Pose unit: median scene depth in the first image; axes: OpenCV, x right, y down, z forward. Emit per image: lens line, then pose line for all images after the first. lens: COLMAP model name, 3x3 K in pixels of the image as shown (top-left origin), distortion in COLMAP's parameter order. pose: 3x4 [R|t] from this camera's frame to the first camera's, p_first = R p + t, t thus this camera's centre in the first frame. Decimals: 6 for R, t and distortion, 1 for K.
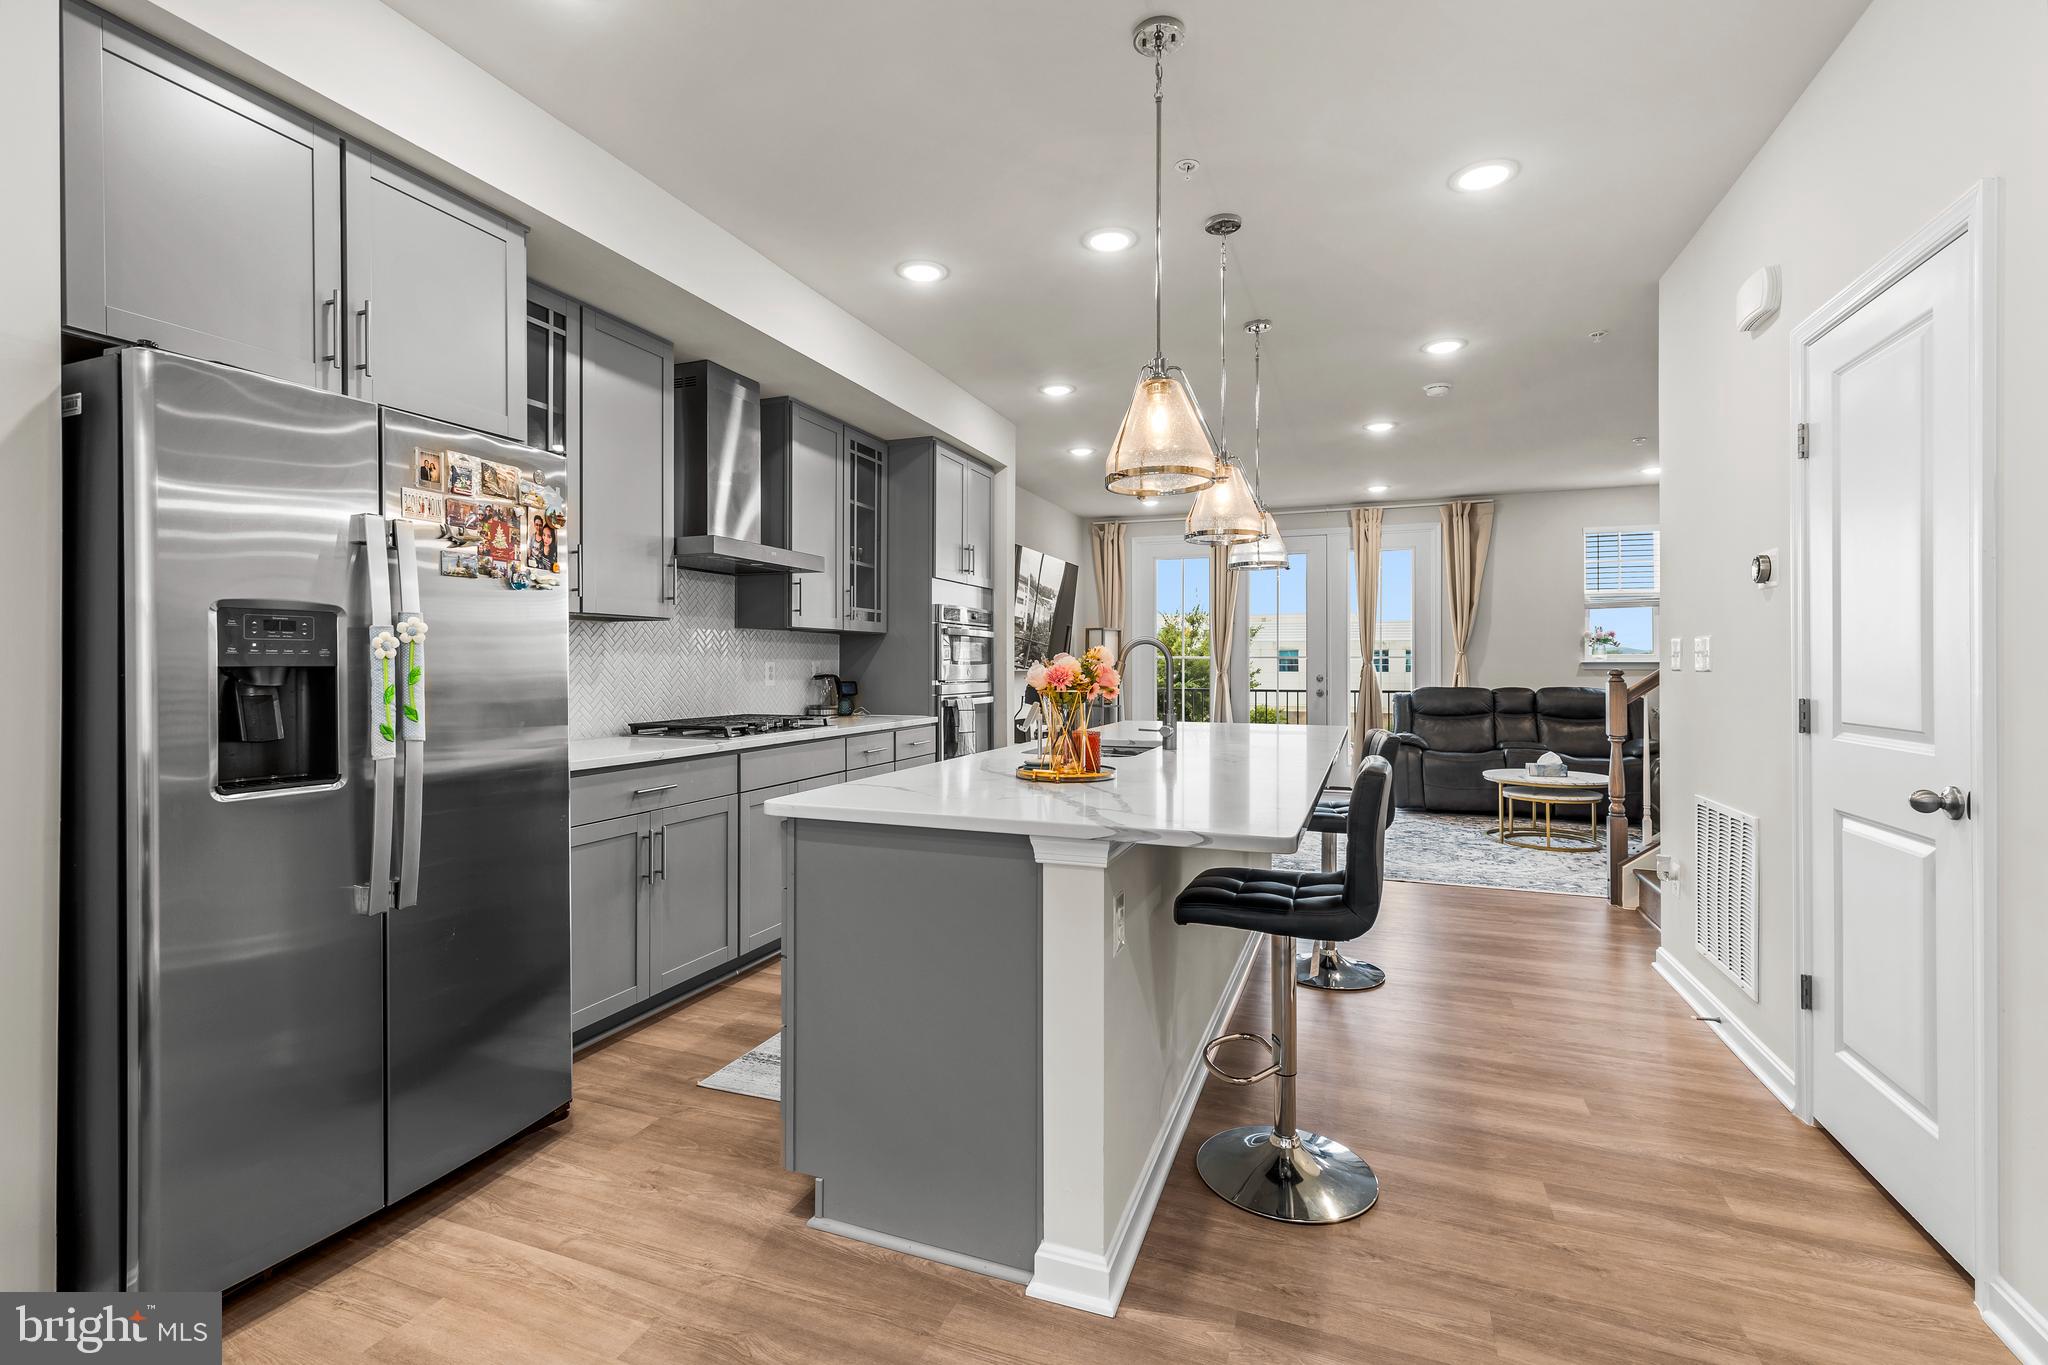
lens RADIAL K [[918.6, 0, 1026.4], [0, 918.6, 663.9], [0, 0, 1]] dist [0.004167, 0.000510]
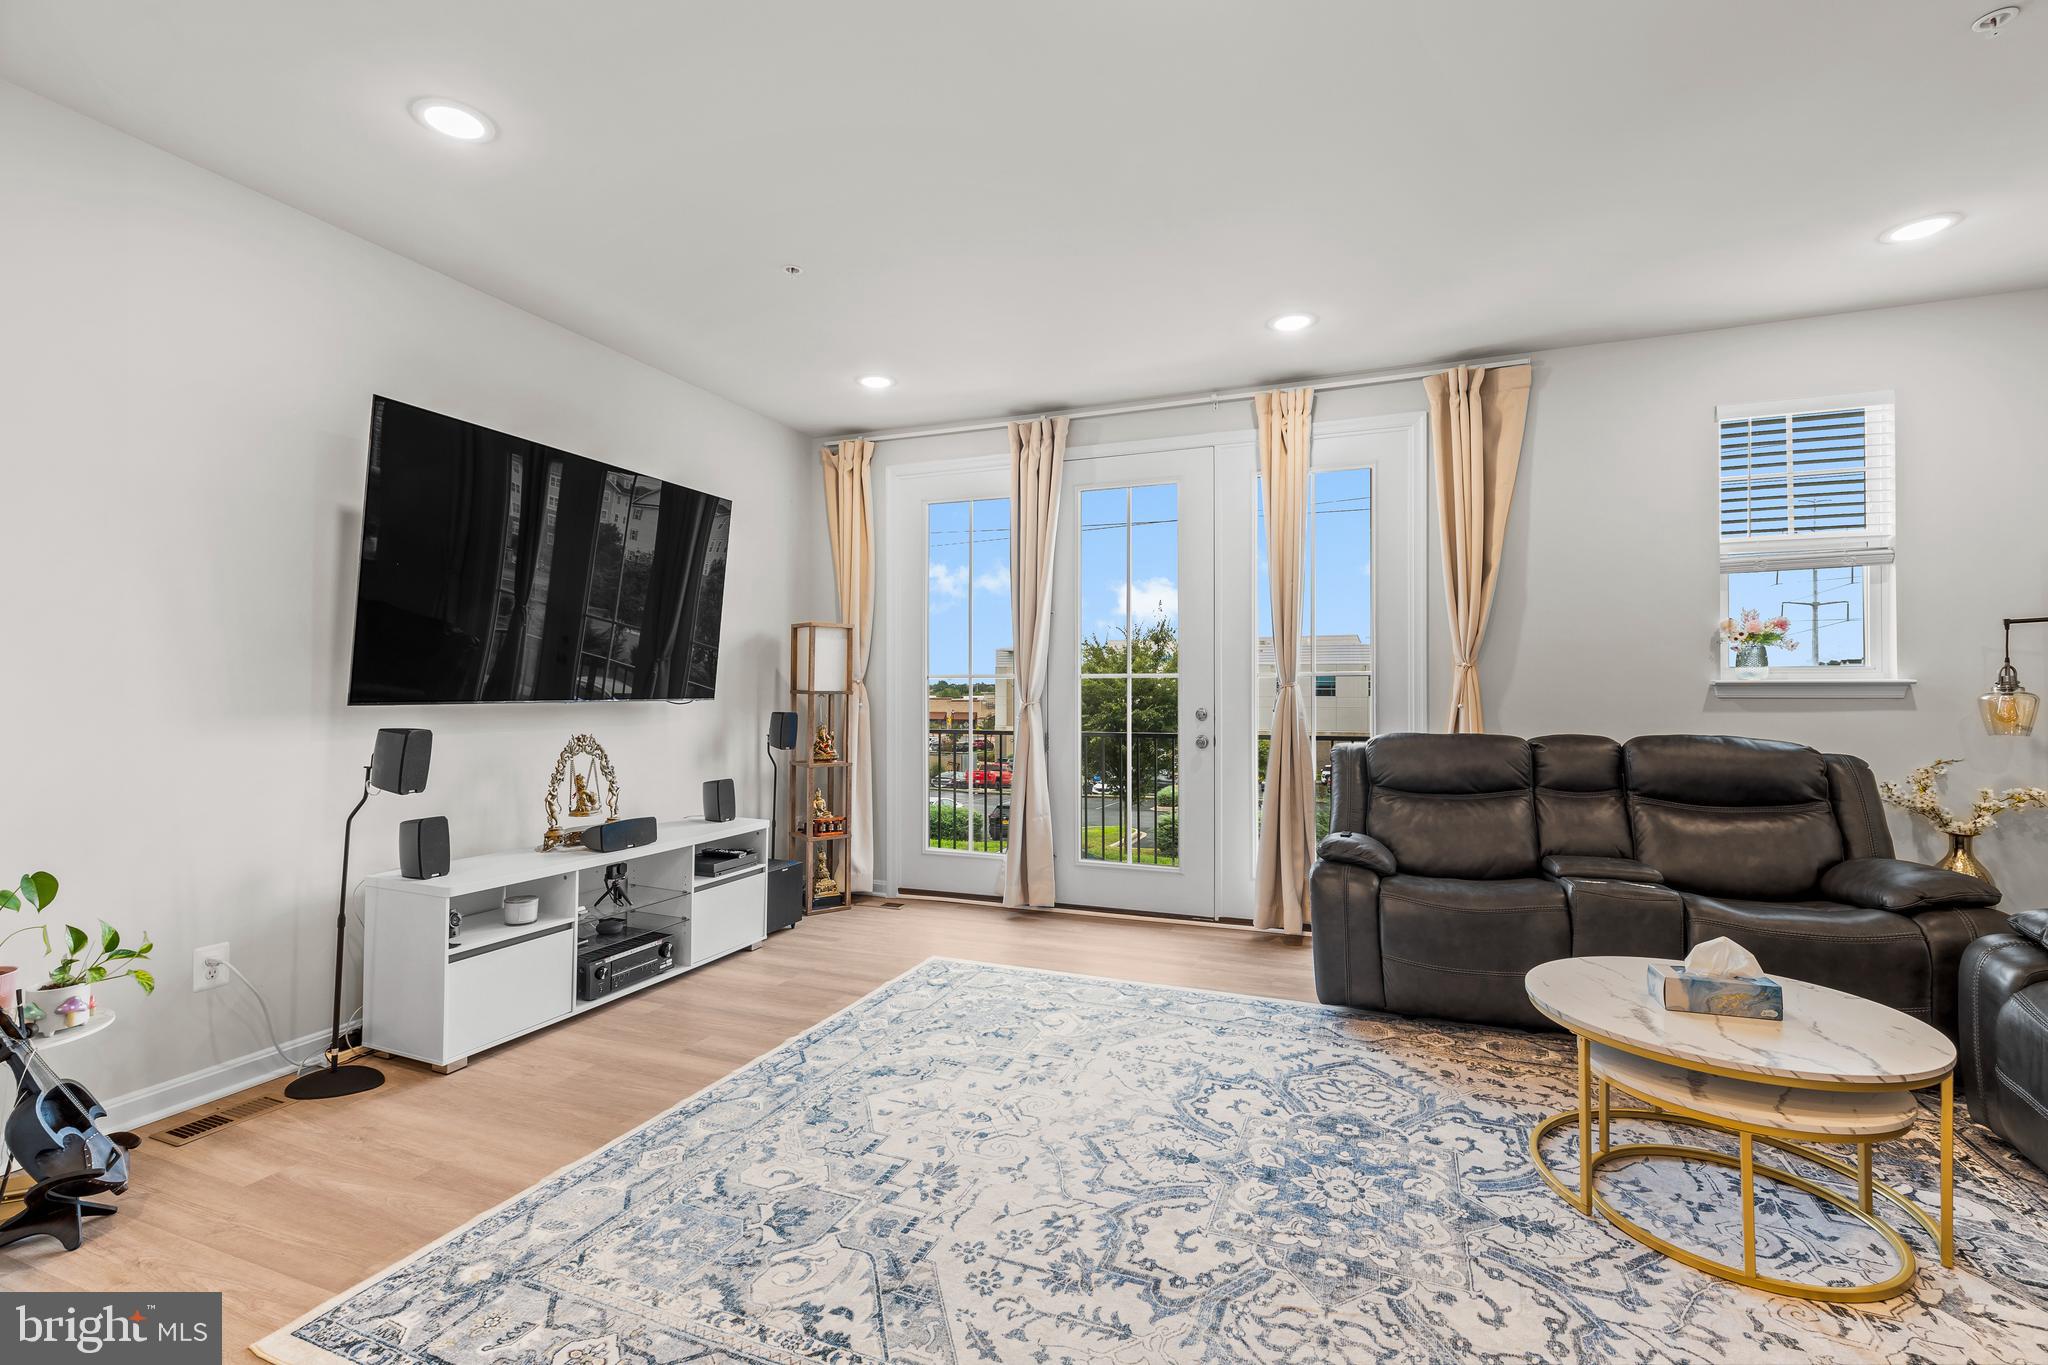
lens RADIAL K [[918.6, 0, 1018.7], [0, 918.6, 685.7], [0, 0, 1]] dist [0.004167, 0.000510]
pose [[0.999926, -0.000566, -0.012173, 0.240886], [0.000531, 0.999996, -0.002835, 0.000761], [0.012175, 0.002828, 0.999922, 0.507959]]
